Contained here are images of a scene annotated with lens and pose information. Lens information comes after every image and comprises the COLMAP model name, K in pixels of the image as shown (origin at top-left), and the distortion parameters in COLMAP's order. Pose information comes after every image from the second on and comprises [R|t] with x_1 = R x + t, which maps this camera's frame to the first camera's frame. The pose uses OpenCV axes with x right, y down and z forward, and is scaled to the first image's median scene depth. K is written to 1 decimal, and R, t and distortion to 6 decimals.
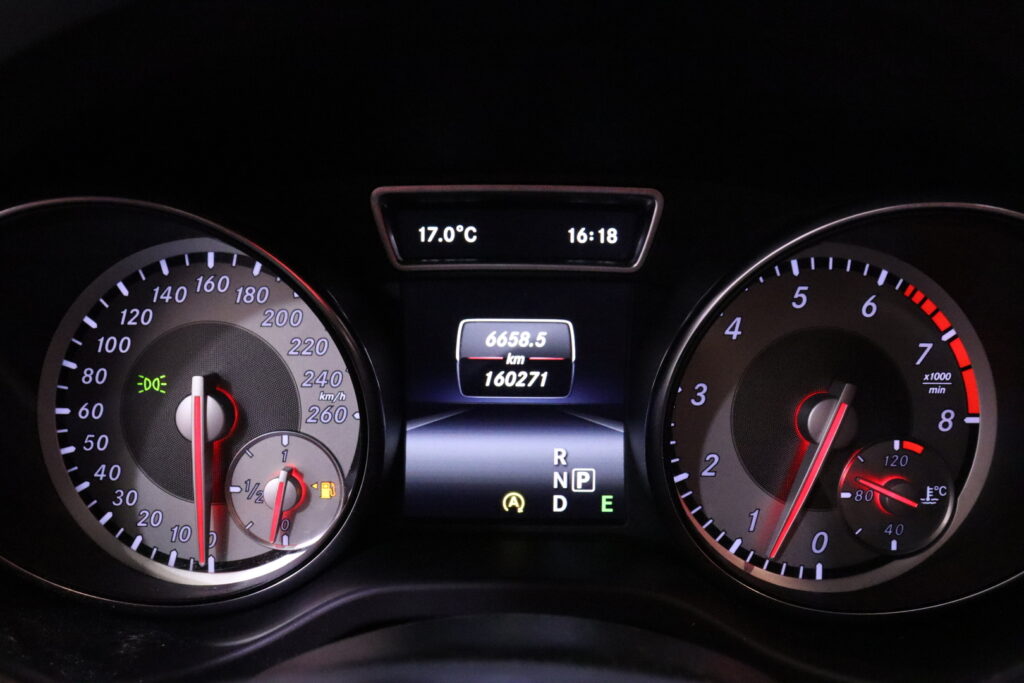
lens RADIAL K [[1026.7, 0, 519.6], [0, 1026.7, 340.4], [0, 0, 1]] dist [-0.111477, 0.000000]
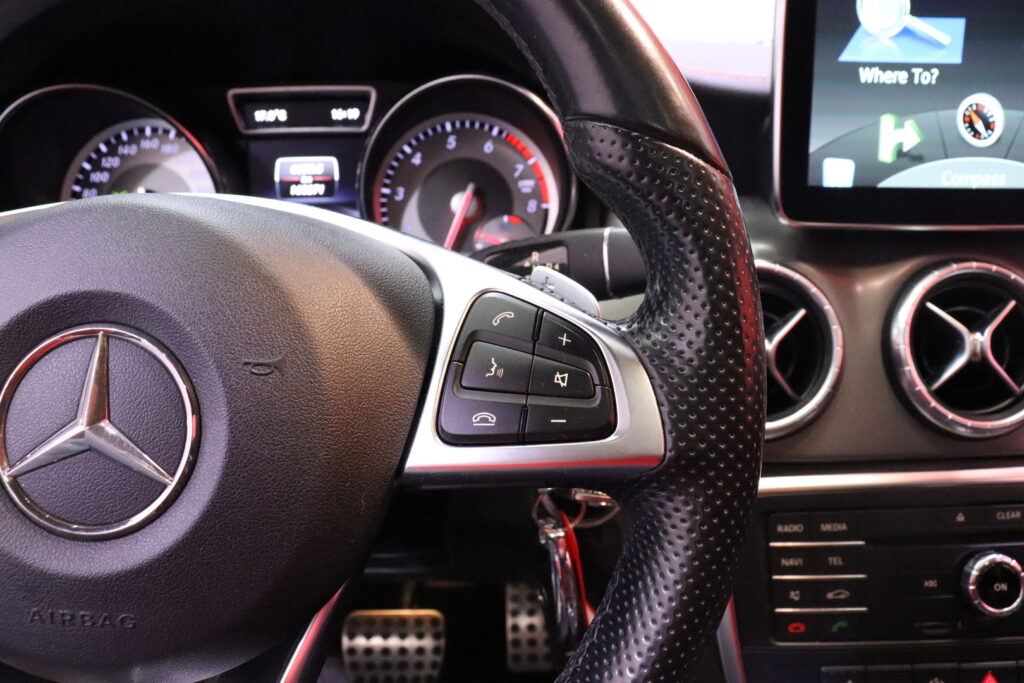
lens RADIAL K [[831.5, 0, 503.3], [0, 831.5, 342.4], [0, 0, 1]] dist [-0.150970, 0.102596]
pose [[0.999270, -0.020736, 0.032075, 0.314019], [0.018752, 0.997965, 0.060952, 0.240737], [-0.033274, -0.060306, 0.997625, -0.574592]]
